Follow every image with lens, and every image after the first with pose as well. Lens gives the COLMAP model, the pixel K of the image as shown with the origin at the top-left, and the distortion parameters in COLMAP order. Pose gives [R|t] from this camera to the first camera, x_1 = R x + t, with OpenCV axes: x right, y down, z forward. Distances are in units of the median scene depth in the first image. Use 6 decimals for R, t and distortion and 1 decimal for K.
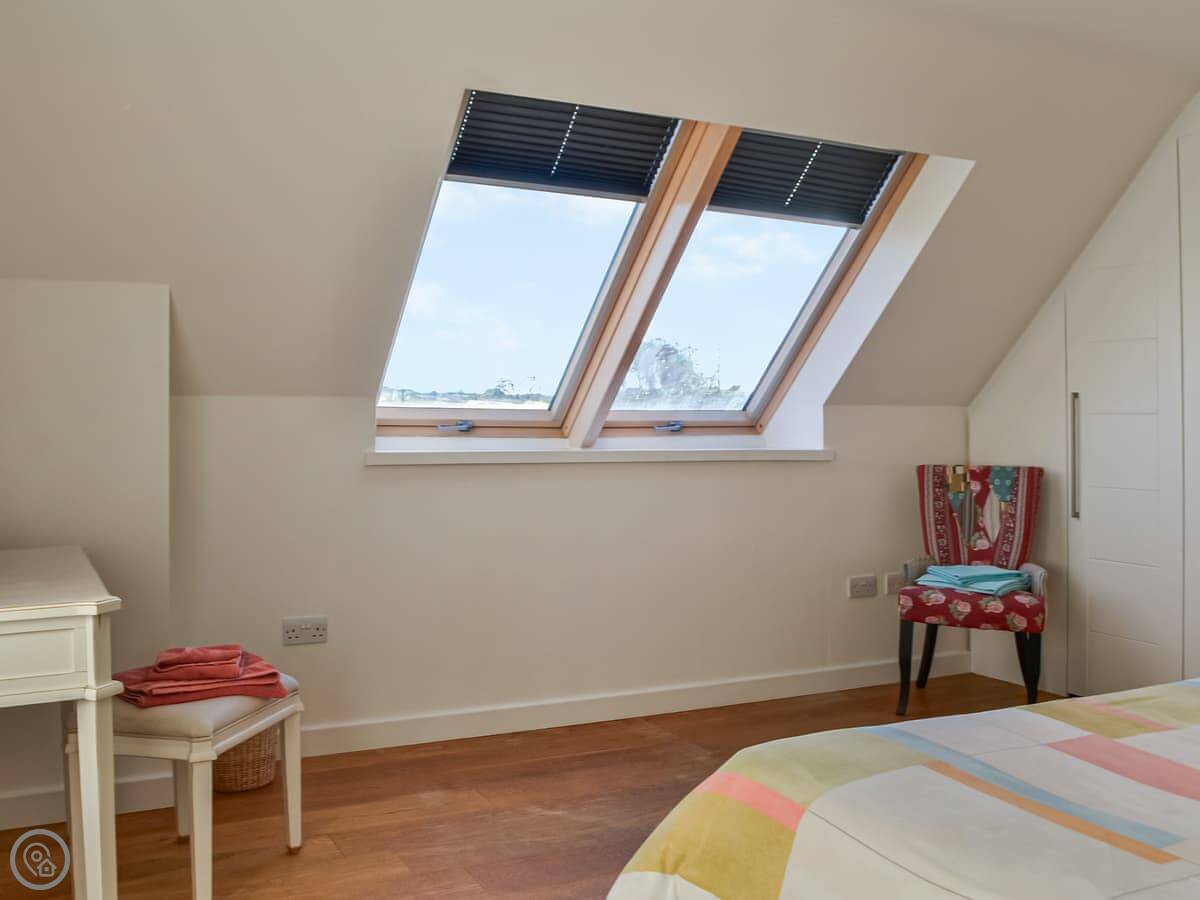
lens RADIAL K [[1121.2, 0, 596.4], [0, 1121.2, 440.2], [0, 0, 1]] dist [-0.050731, 0.000000]
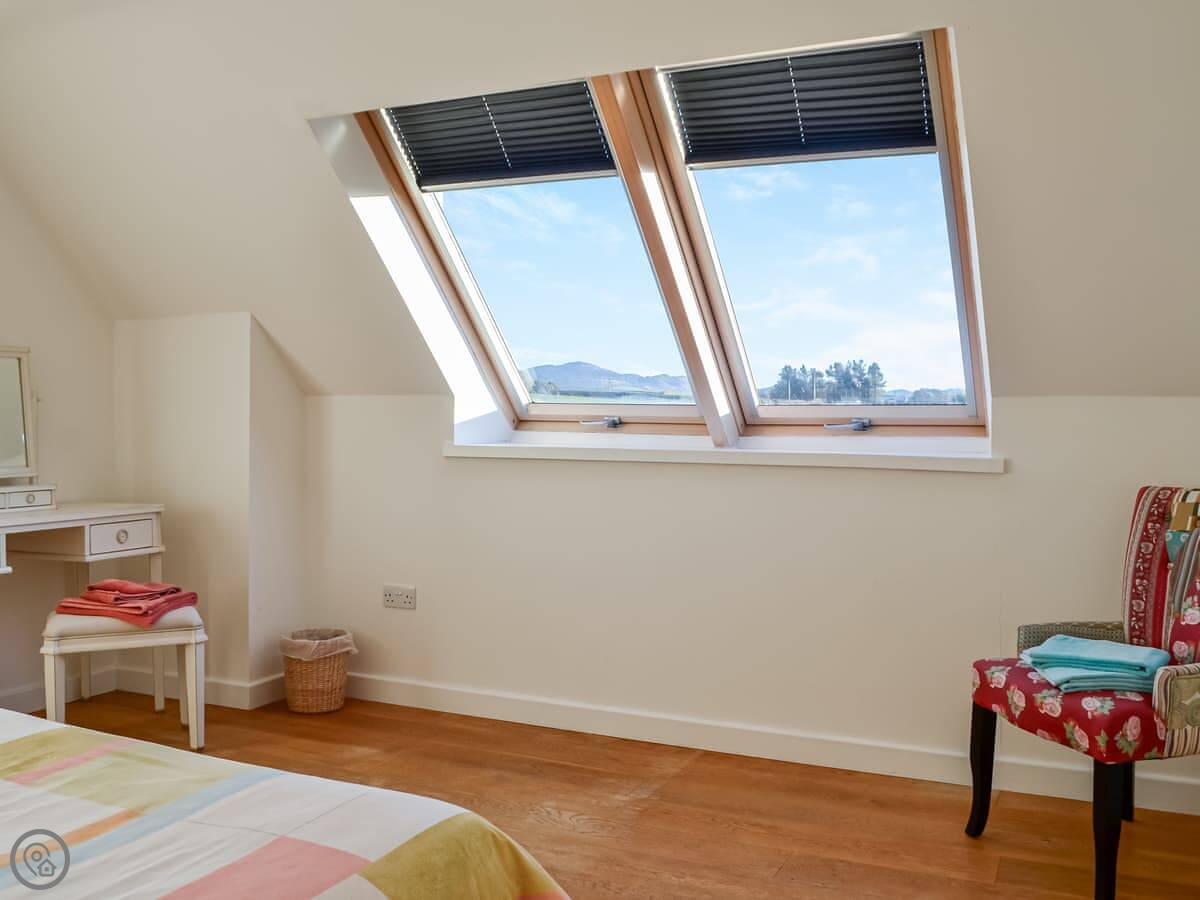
lens RADIAL K [[1121.2, 0, 598.4], [0, 1121.2, 461.0], [0, 0, 1]] dist [-0.050731, 0.000000]
pose [[0.616000, 0.032643, -0.787069, 0.694480], [-0.016130, 0.999454, 0.028828, -0.006999], [0.787581, -0.005062, 0.616190, 0.395364]]
